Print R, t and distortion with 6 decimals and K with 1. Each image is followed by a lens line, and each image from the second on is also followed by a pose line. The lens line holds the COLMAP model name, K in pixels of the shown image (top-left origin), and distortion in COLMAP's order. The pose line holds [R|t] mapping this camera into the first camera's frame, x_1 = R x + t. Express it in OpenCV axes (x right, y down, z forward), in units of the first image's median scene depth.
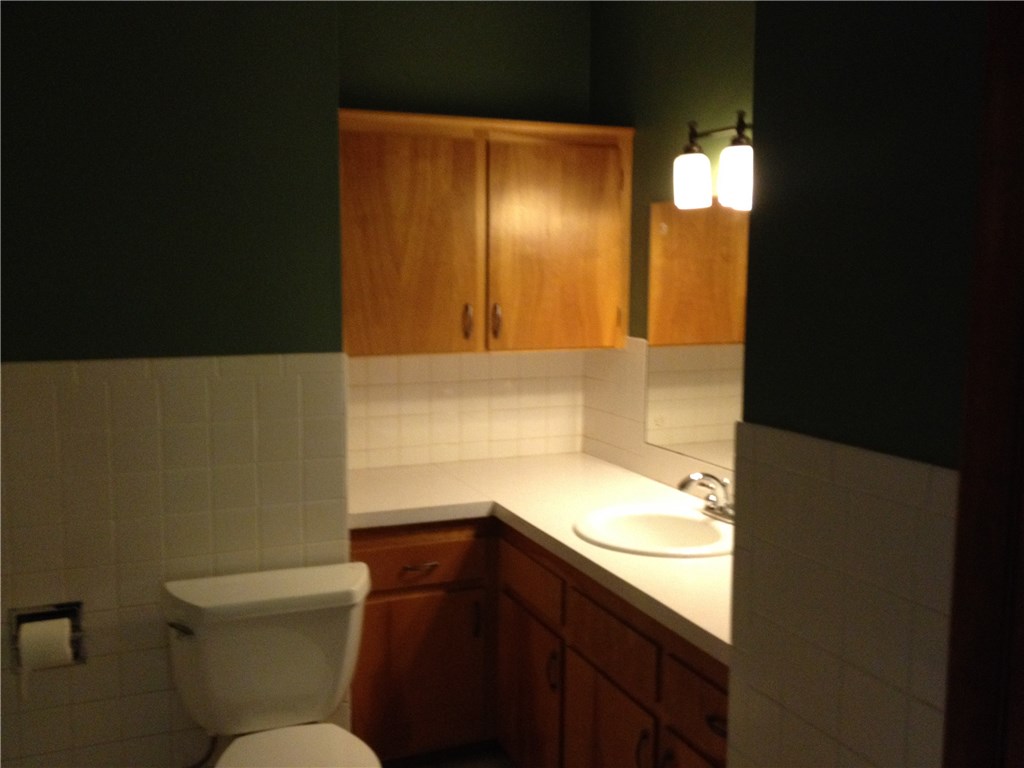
lens RADIAL K [[965.8, 0, 506.9], [0, 965.8, 390.0], [0, 0, 1]] dist [0.111260, -0.160275]
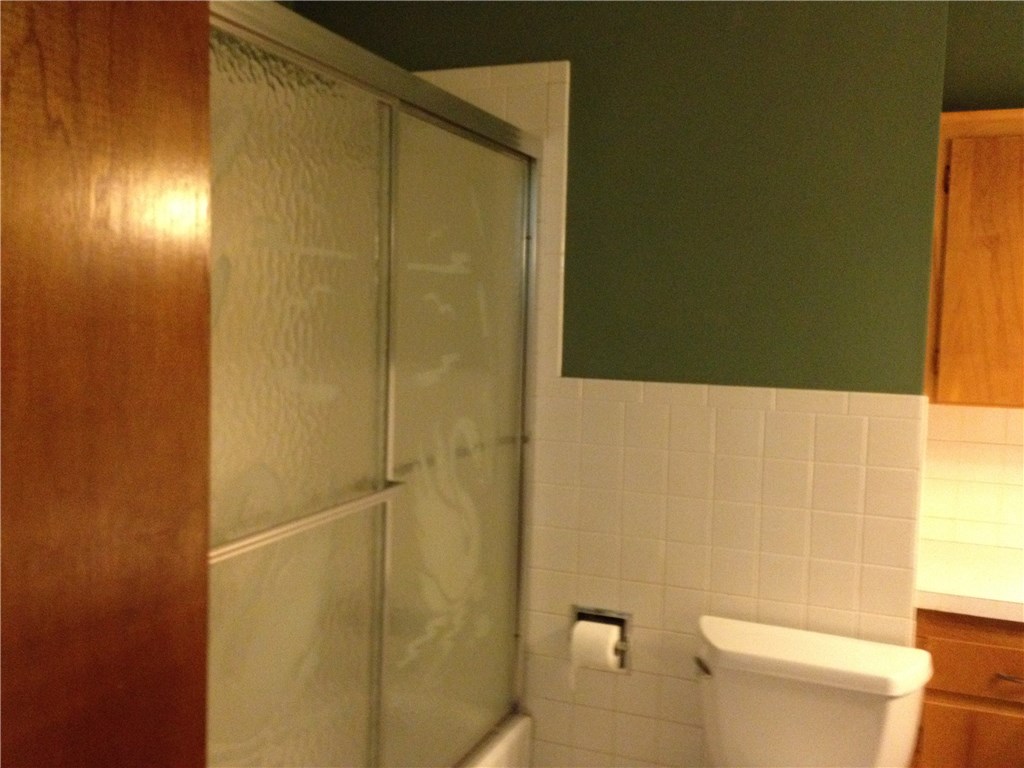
lens RADIAL K [[965.8, 0, 506.9], [0, 965.8, 390.0], [0, 0, 1]] dist [0.111260, -0.160275]
pose [[0.704705, 0.063167, -0.706683, 0.182245], [-0.102456, 0.994649, -0.013263, 0.004789], [0.702064, 0.081750, 0.707406, 0.147840]]
